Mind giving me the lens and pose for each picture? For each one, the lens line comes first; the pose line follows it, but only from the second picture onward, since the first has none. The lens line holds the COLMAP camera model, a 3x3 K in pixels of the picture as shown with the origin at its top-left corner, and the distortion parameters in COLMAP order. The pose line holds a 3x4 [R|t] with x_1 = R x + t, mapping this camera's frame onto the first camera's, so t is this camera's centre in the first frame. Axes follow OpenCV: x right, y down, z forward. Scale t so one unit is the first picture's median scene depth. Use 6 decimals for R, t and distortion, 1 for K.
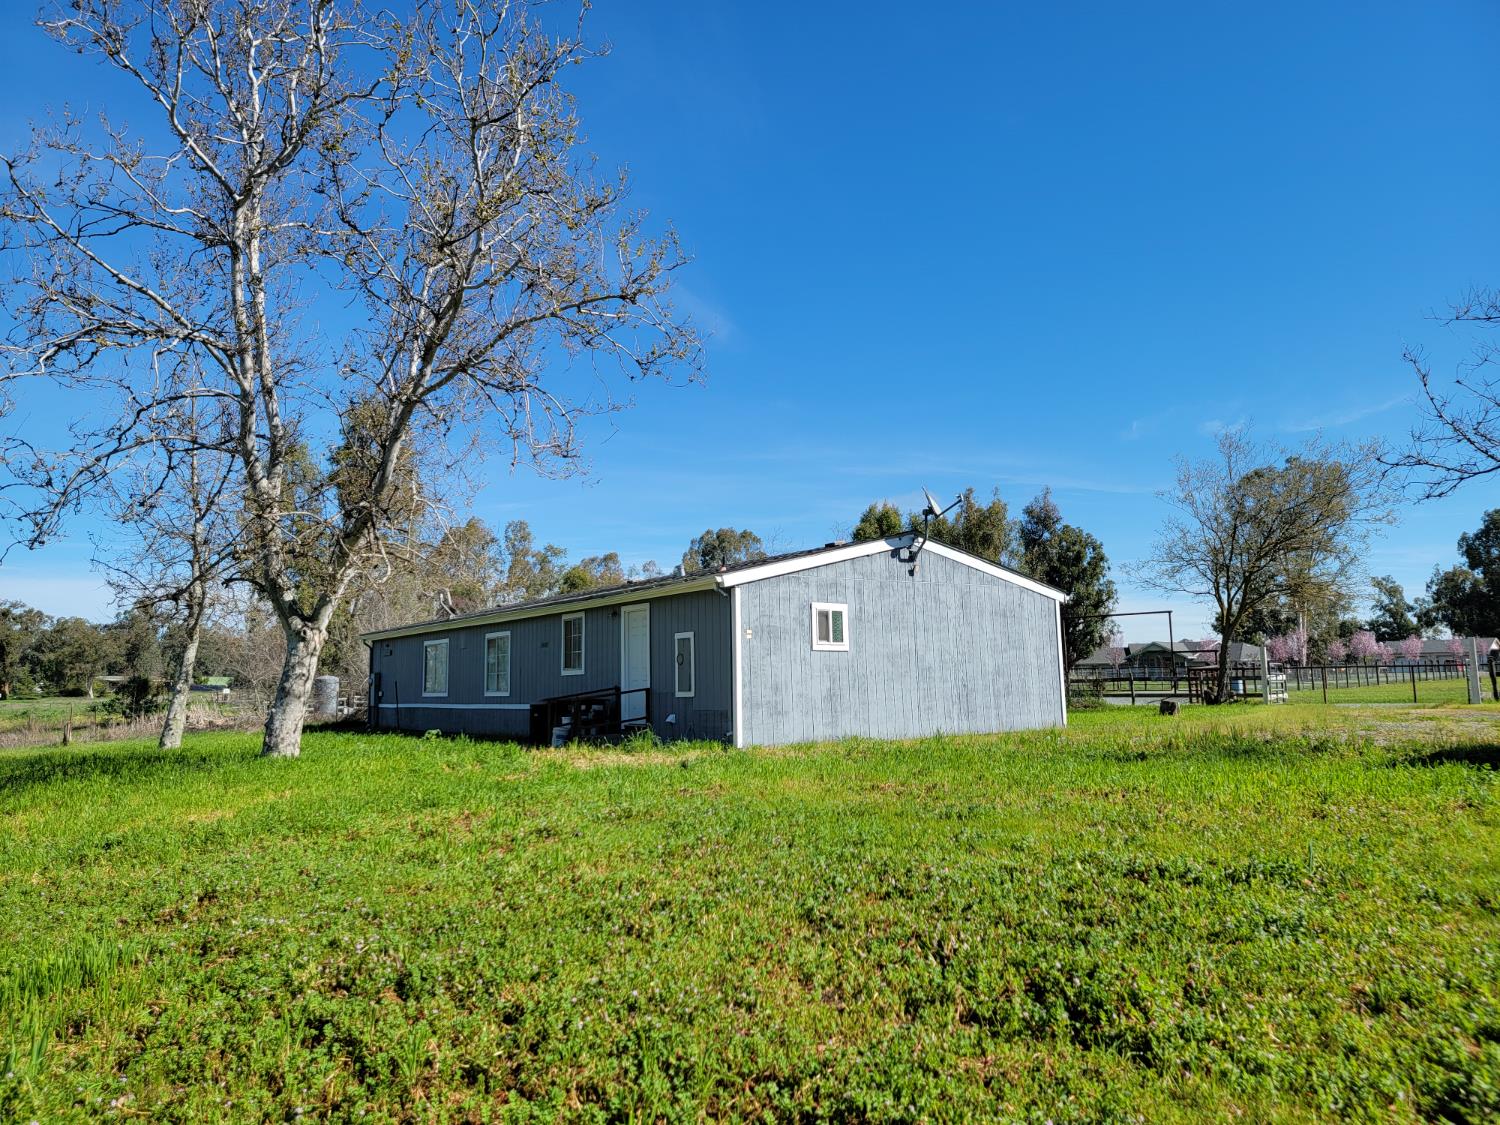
lens RADIAL K [[1044.7, 0, 749.3], [0, 1044.7, 560.3], [0, 0, 1]] dist [0.057821, -0.001697]
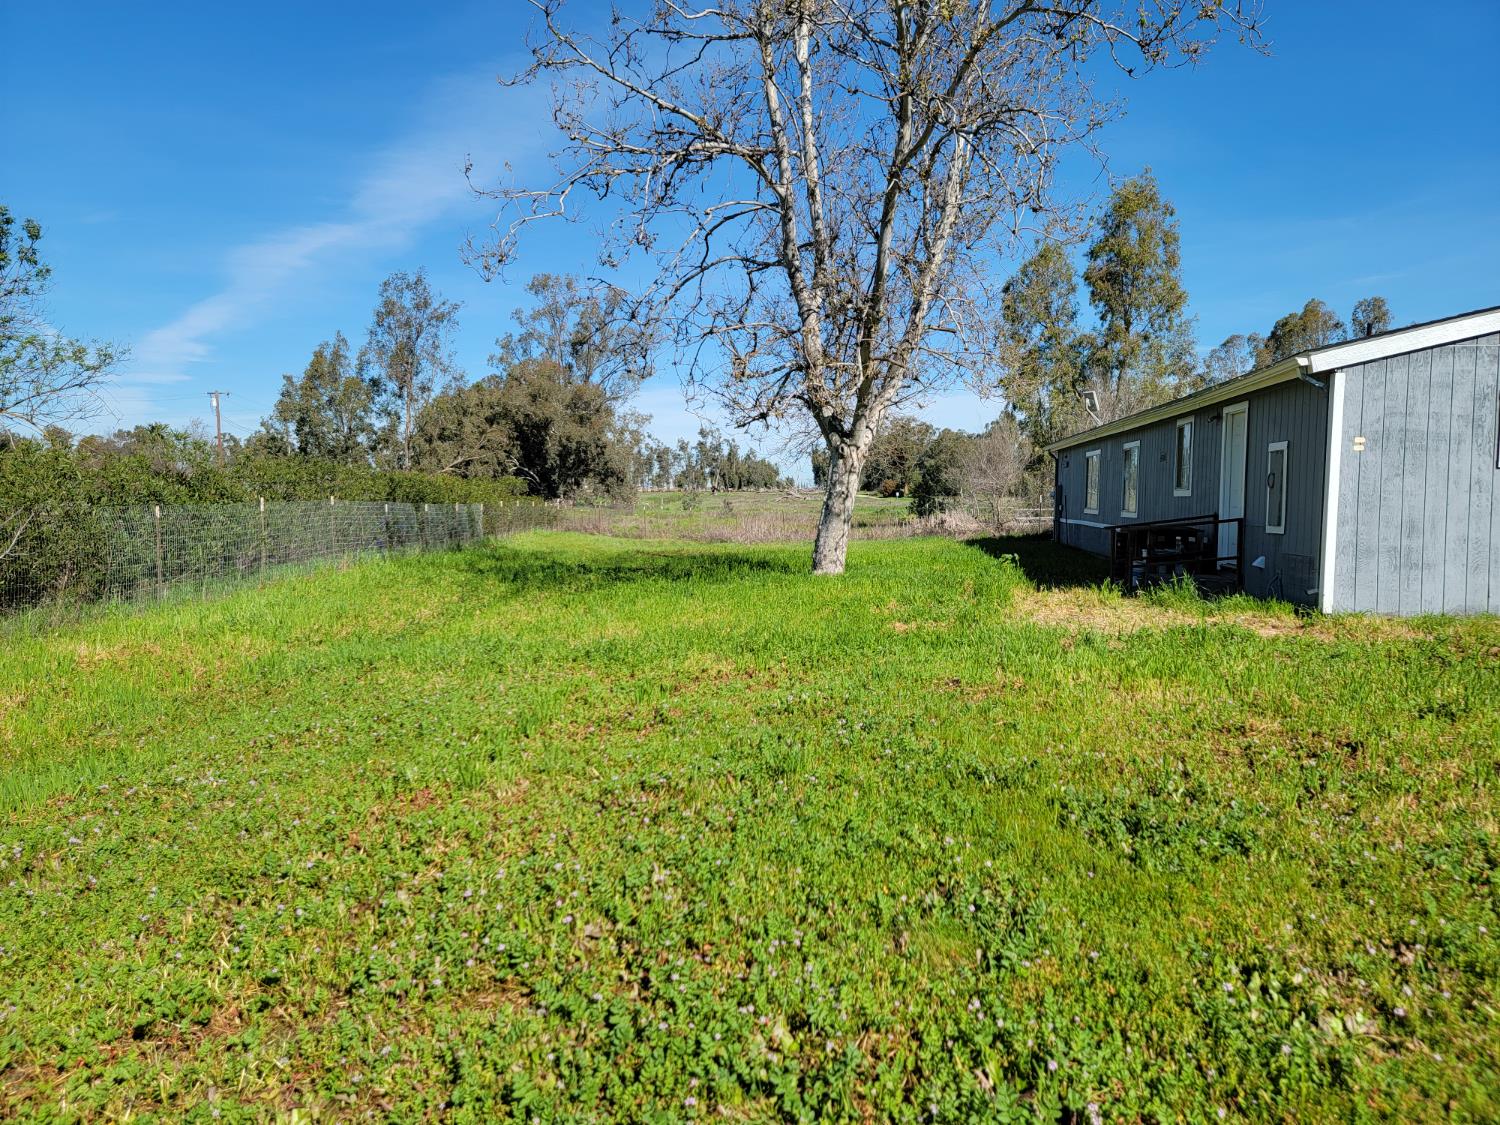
lens RADIAL K [[1044.7, 0, 750.4], [0, 1044.7, 568.1], [0, 0, 1]] dist [0.057821, -0.001697]
pose [[0.720651, 0.067771, -0.689978, 0.185285], [0.064921, 0.984242, 0.164481, 0.012550], [0.690252, -0.163327, 0.704895, 0.249638]]
